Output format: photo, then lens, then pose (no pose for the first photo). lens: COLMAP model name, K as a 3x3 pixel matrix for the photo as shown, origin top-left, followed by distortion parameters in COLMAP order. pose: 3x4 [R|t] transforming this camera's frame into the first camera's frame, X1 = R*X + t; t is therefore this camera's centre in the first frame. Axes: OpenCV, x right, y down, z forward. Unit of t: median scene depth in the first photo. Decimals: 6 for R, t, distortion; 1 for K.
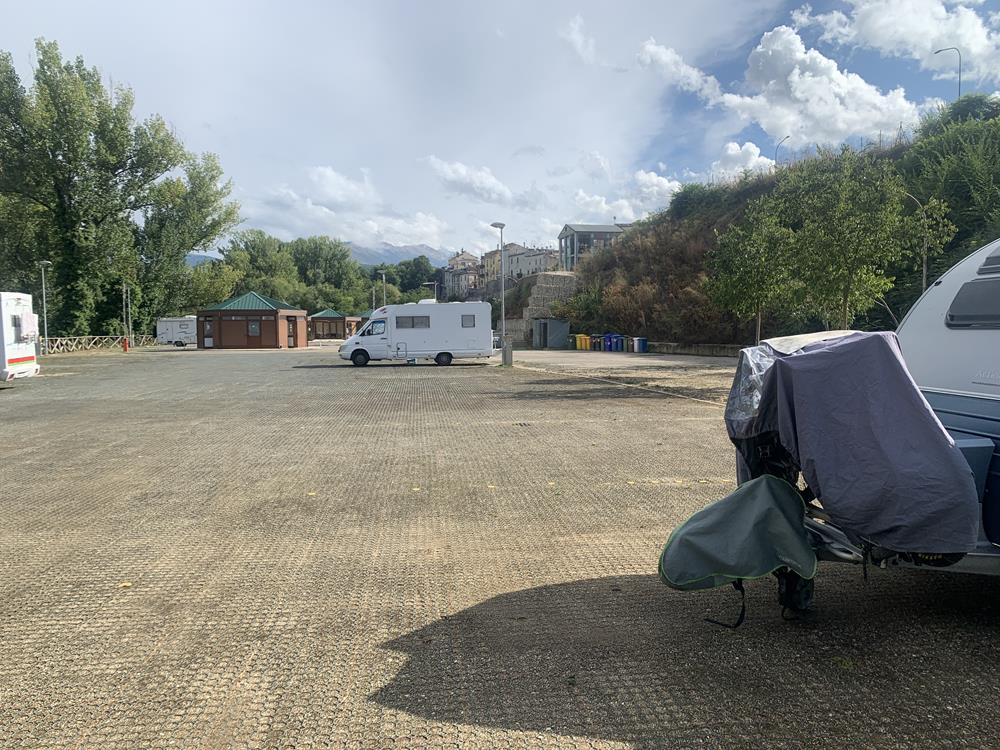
lens RADIAL K [[750.3, 0, 509.3], [0, 750.3, 376.0], [0, 0, 1]] dist [0.025586, -0.030469]
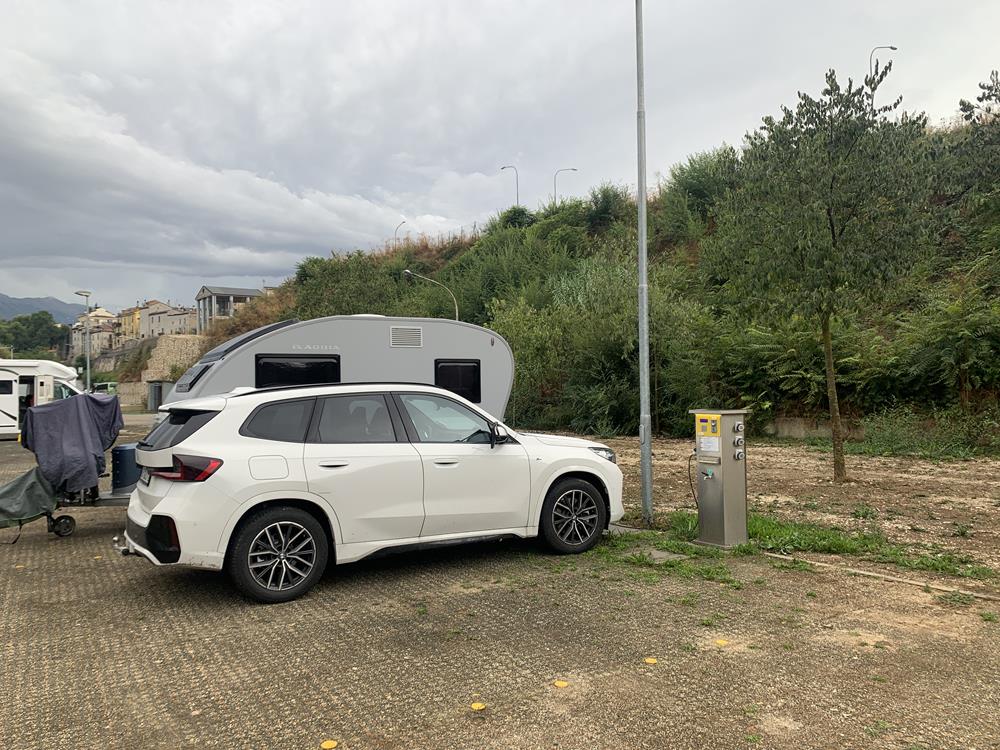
lens RADIAL K [[750.3, 0, 490.5], [0, 750.3, 357.4], [0, 0, 1]] dist [0.025586, -0.030469]
pose [[0.915976, 0.003207, 0.401221, 0.128752], [0.039142, 0.994484, -0.097310, 0.017354], [-0.399320, 0.104838, 0.910798, -0.268757]]
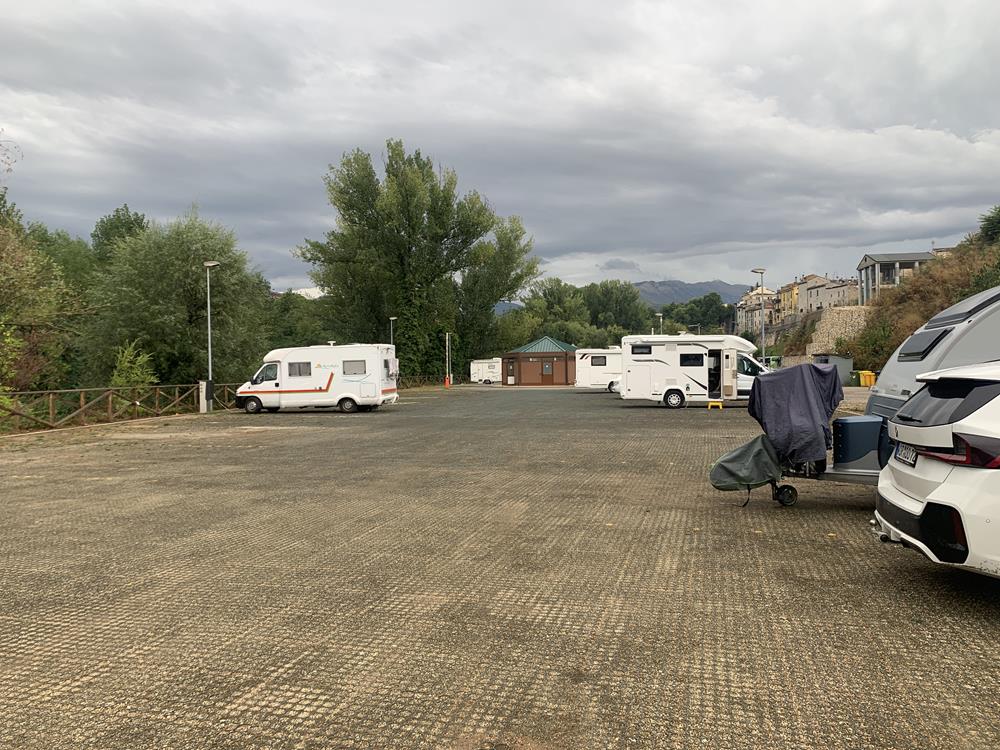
lens RADIAL K [[750.3, 0, 500.1], [0, 750.3, 380.5], [0, 0, 1]] dist [0.025586, -0.030469]
pose [[0.923115, -0.002904, -0.384514, 0.094409], [-0.015008, 0.998937, -0.043576, 0.017474], [0.384231, 0.045996, 0.922090, -0.230312]]
